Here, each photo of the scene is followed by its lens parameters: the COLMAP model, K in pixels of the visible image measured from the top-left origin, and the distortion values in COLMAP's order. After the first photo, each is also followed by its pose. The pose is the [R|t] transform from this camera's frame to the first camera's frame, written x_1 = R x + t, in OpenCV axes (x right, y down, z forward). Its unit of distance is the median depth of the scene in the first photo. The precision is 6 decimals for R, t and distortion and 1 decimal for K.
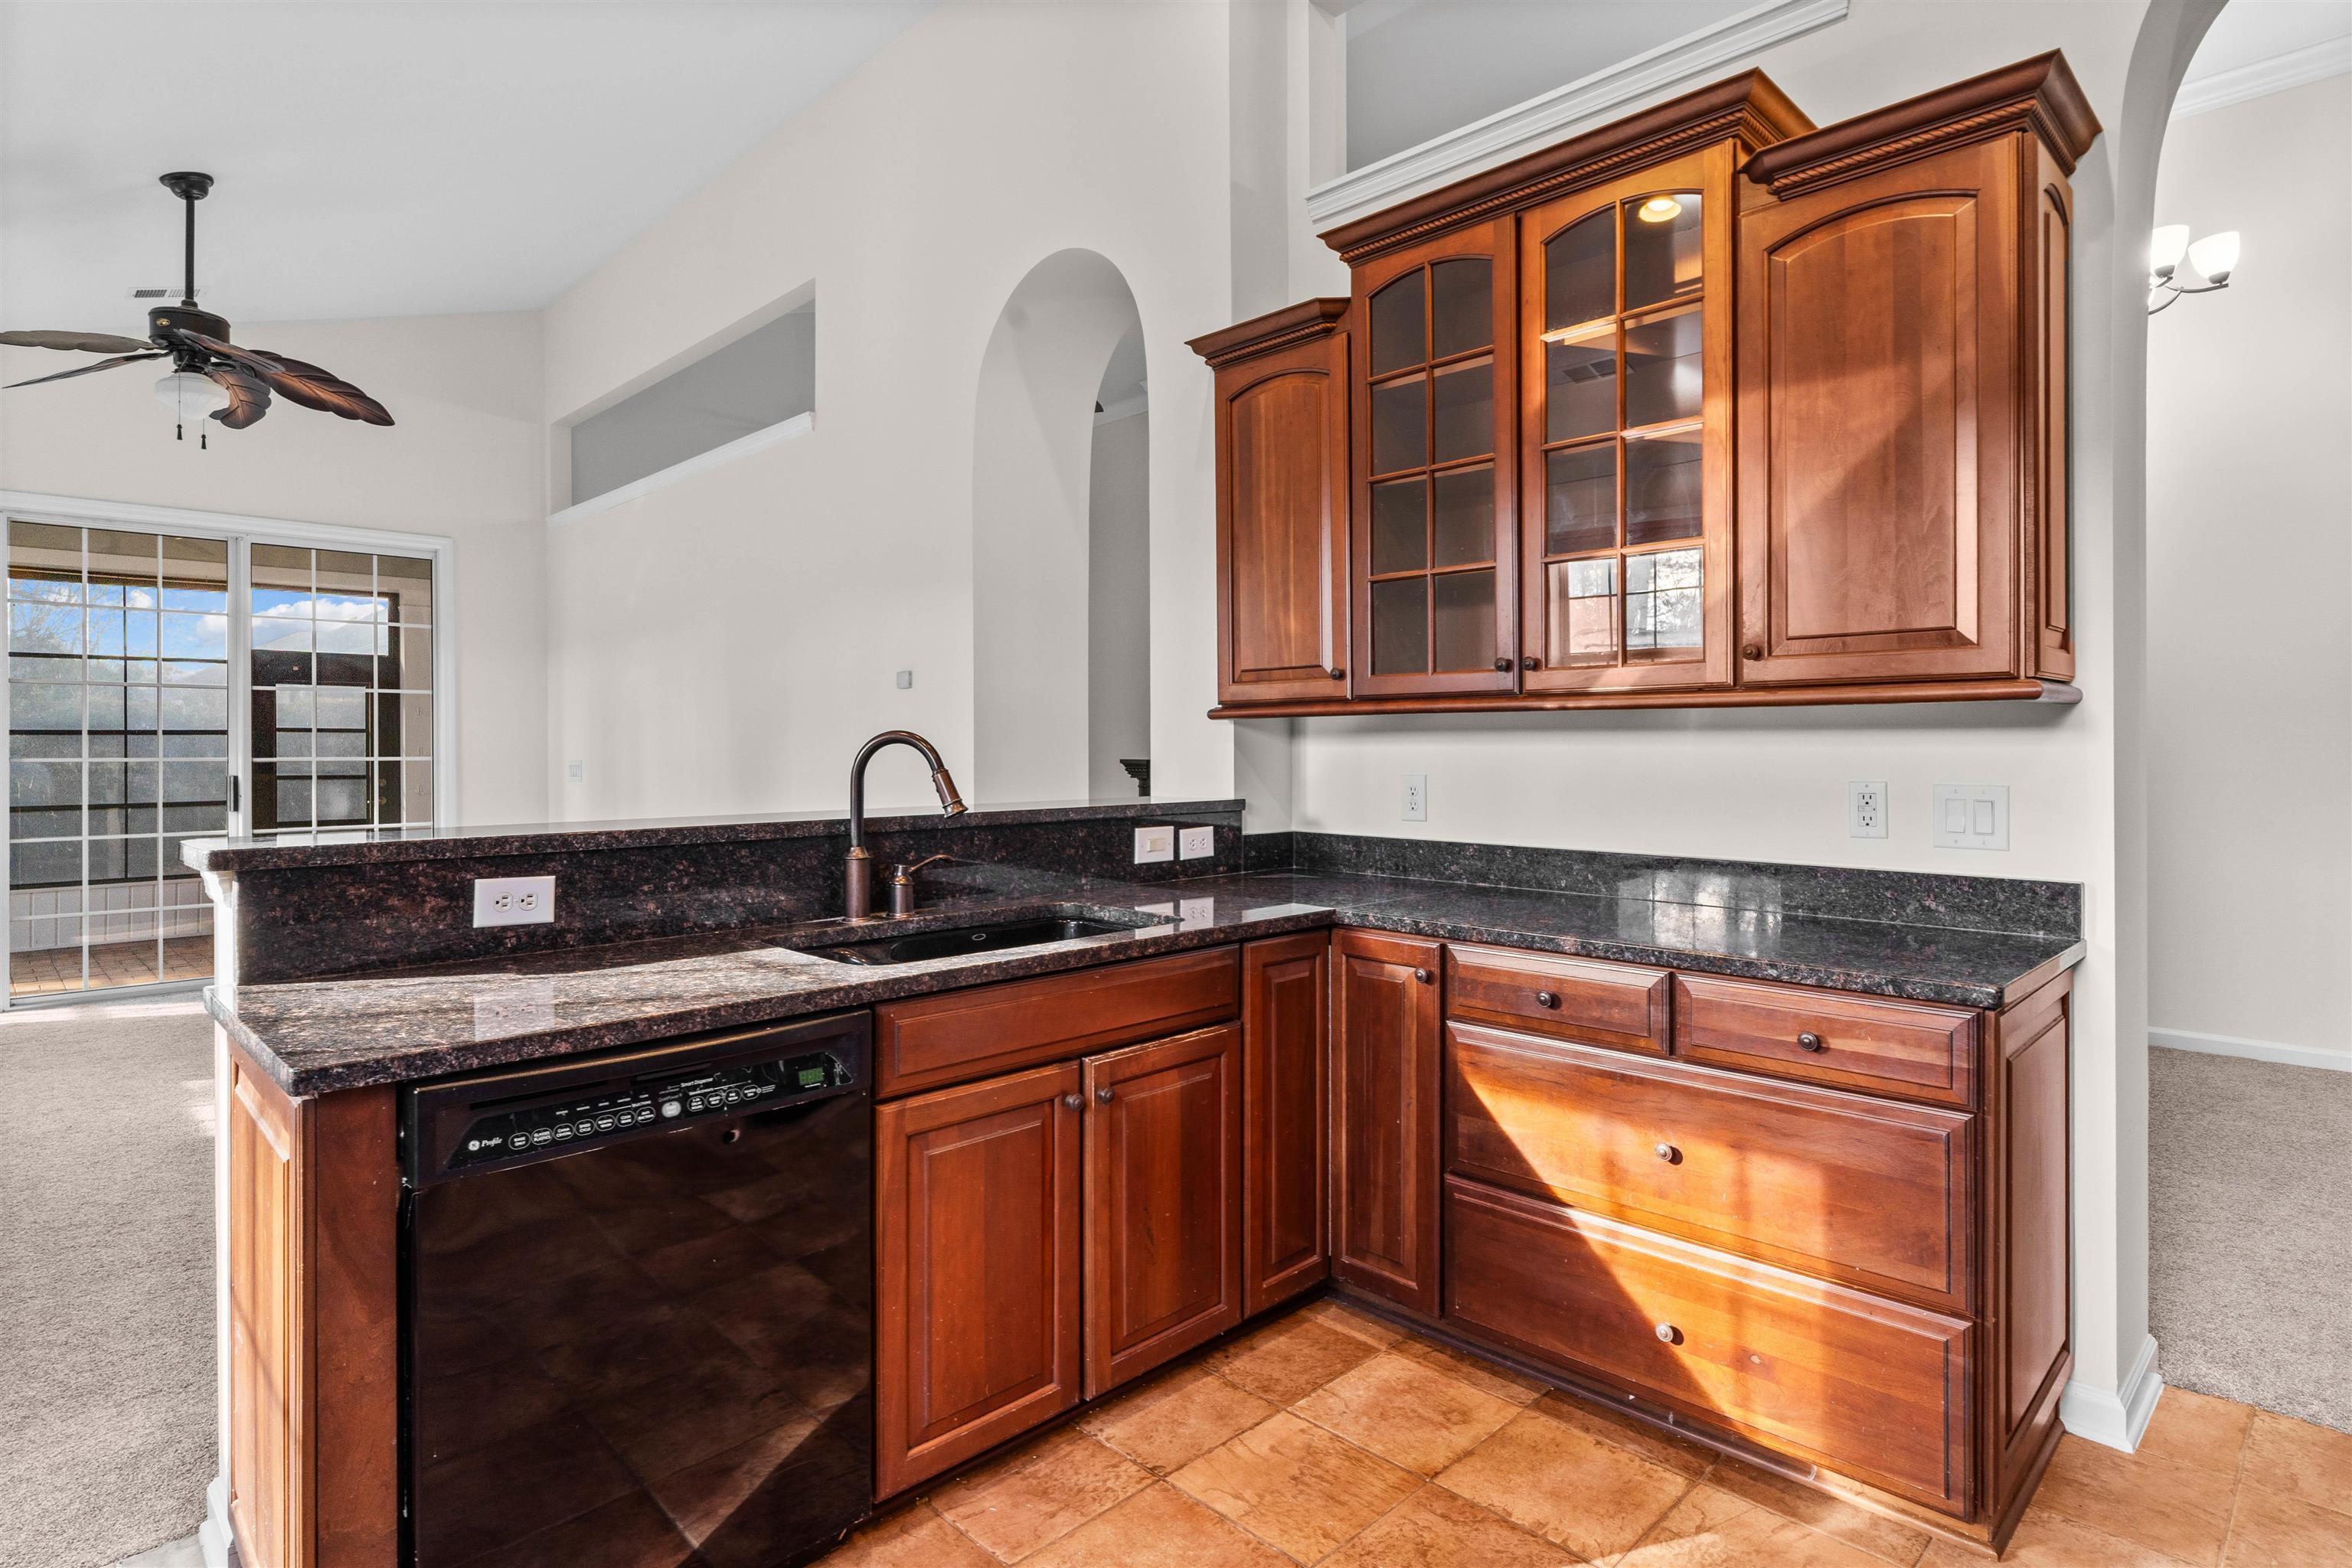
lens RADIAL K [[1237.9, 0, 1173.0], [0, 1237.9, 765.7], [0, 0, 1]] dist [0.000831, 0.000188]
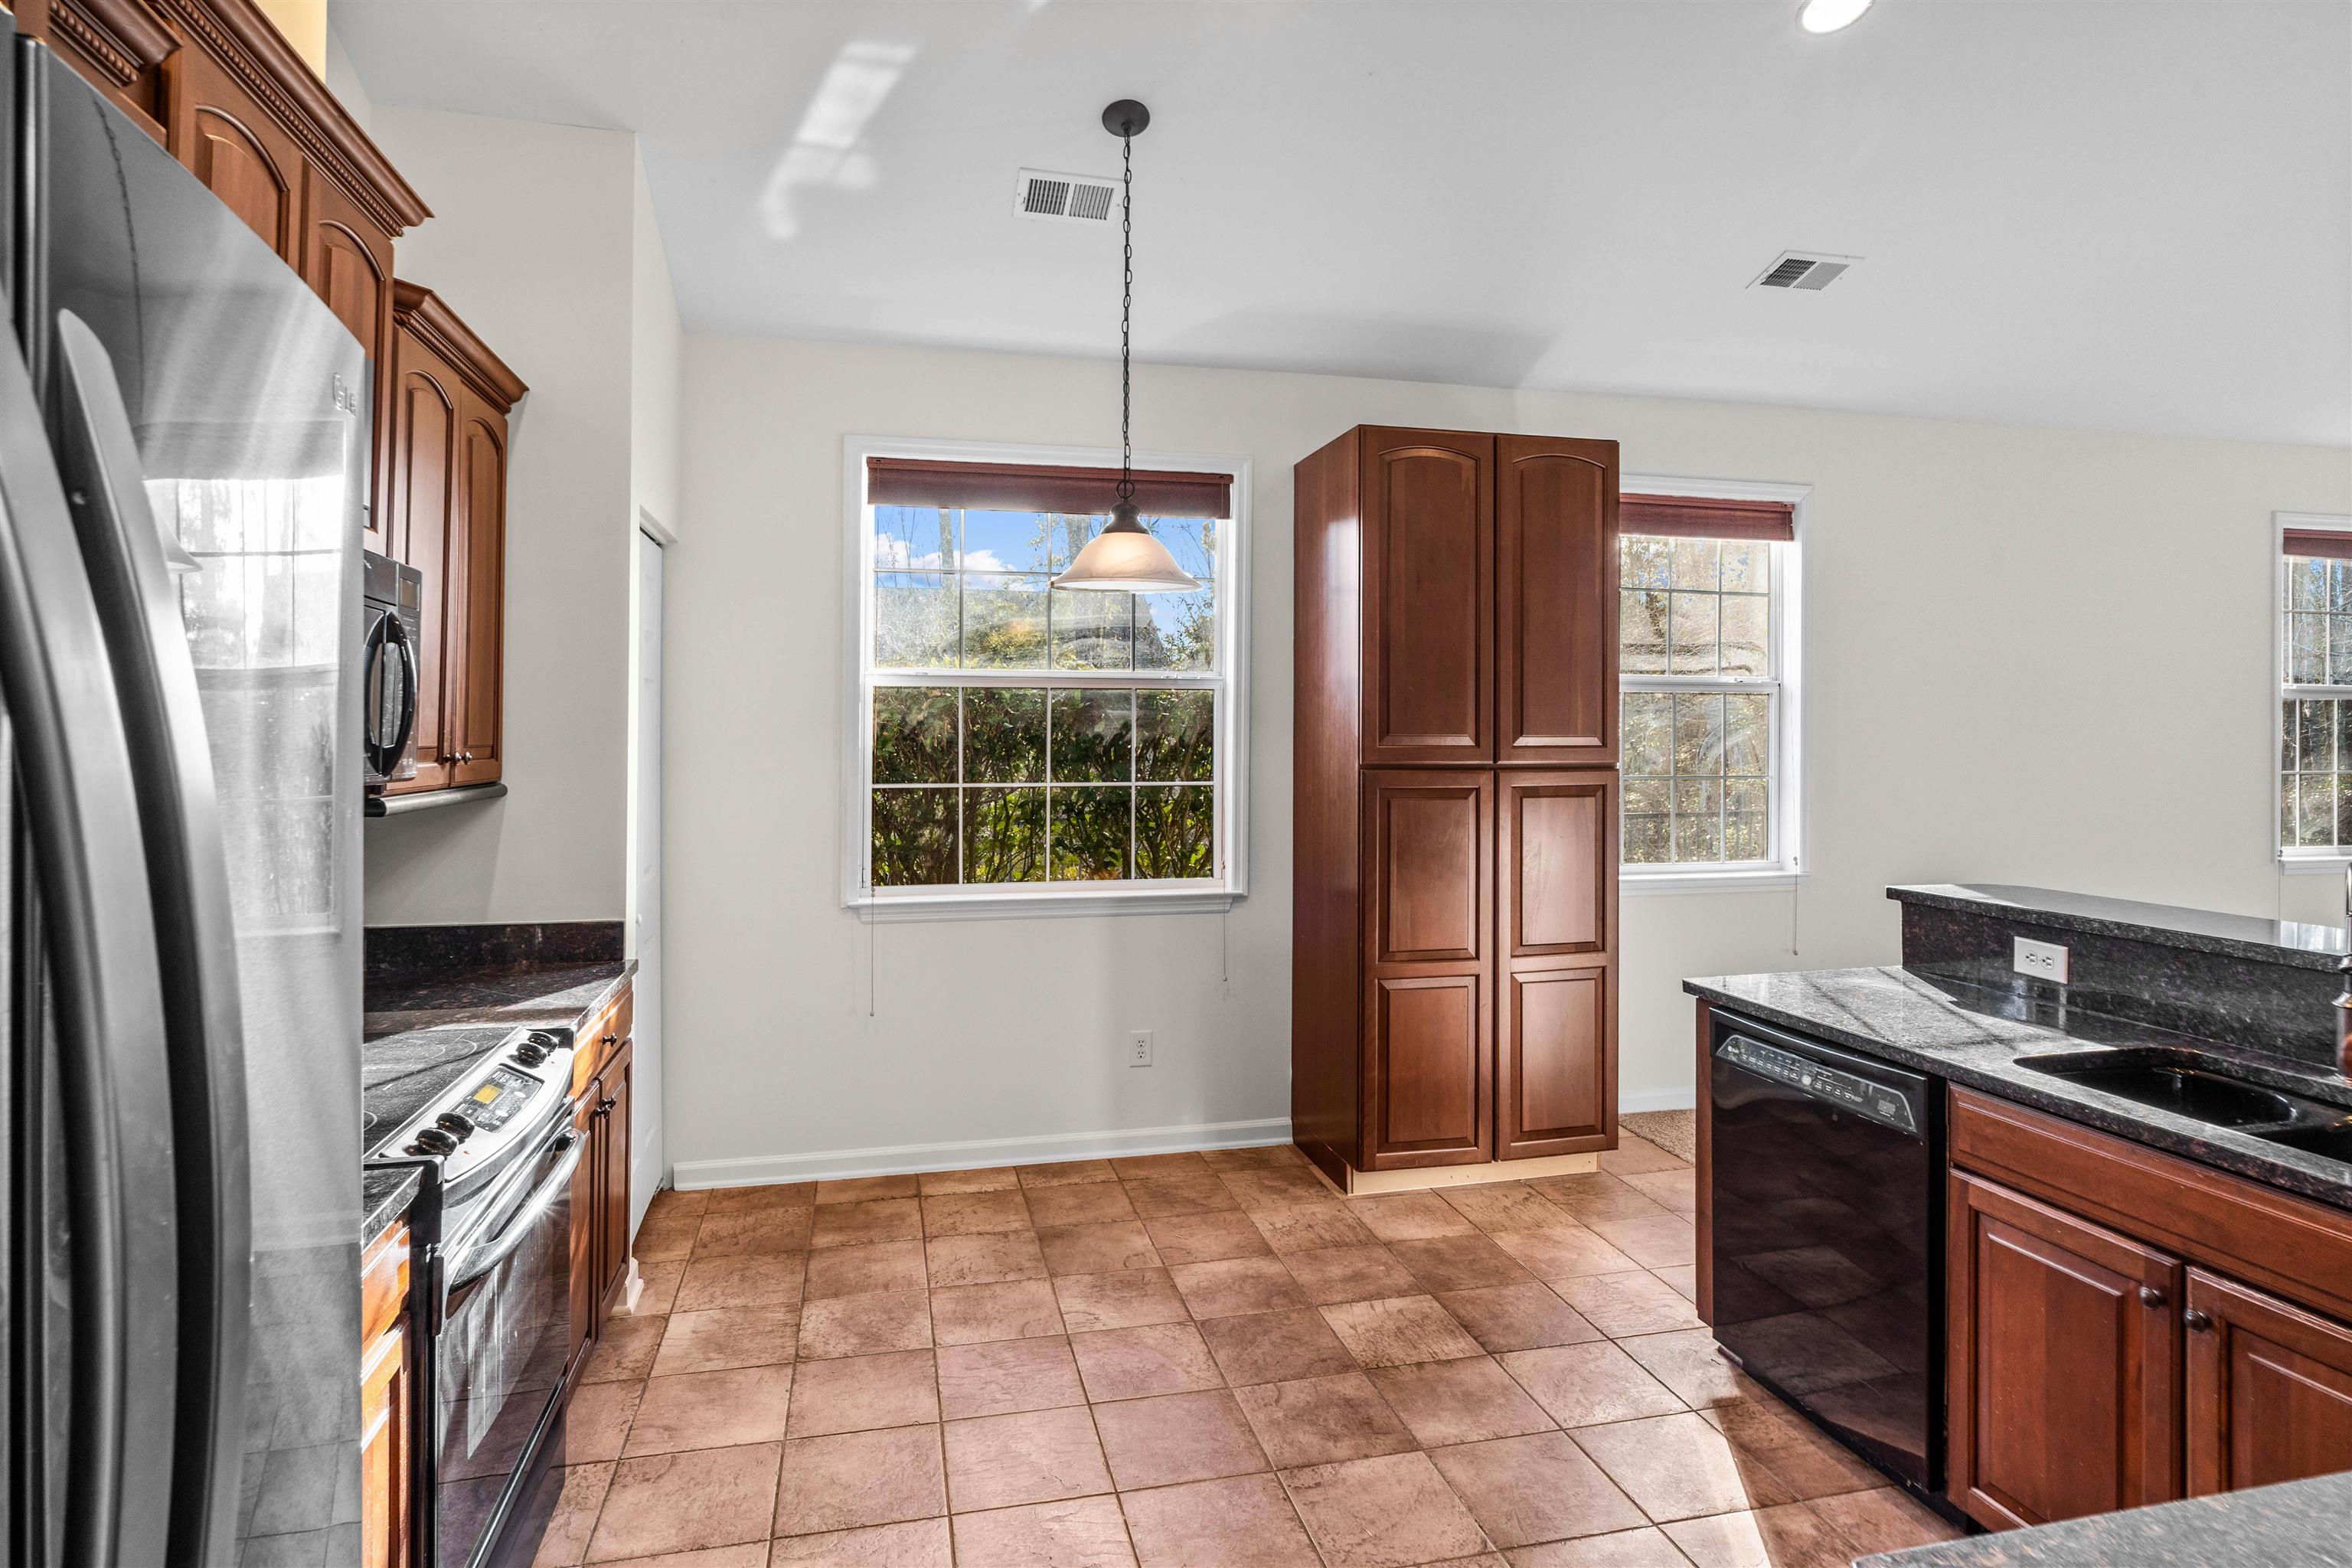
lens RADIAL K [[1237.9, 0, 1158.5], [0, 1237.9, 719.2], [0, 0, 1]] dist [0.000831, 0.000188]
pose [[-0.527078, -0.006365, -0.849793, 1.082186], [-0.014280, 0.999897, 0.001368, -0.134309], [0.849697, 0.012856, -0.527114, 0.897213]]
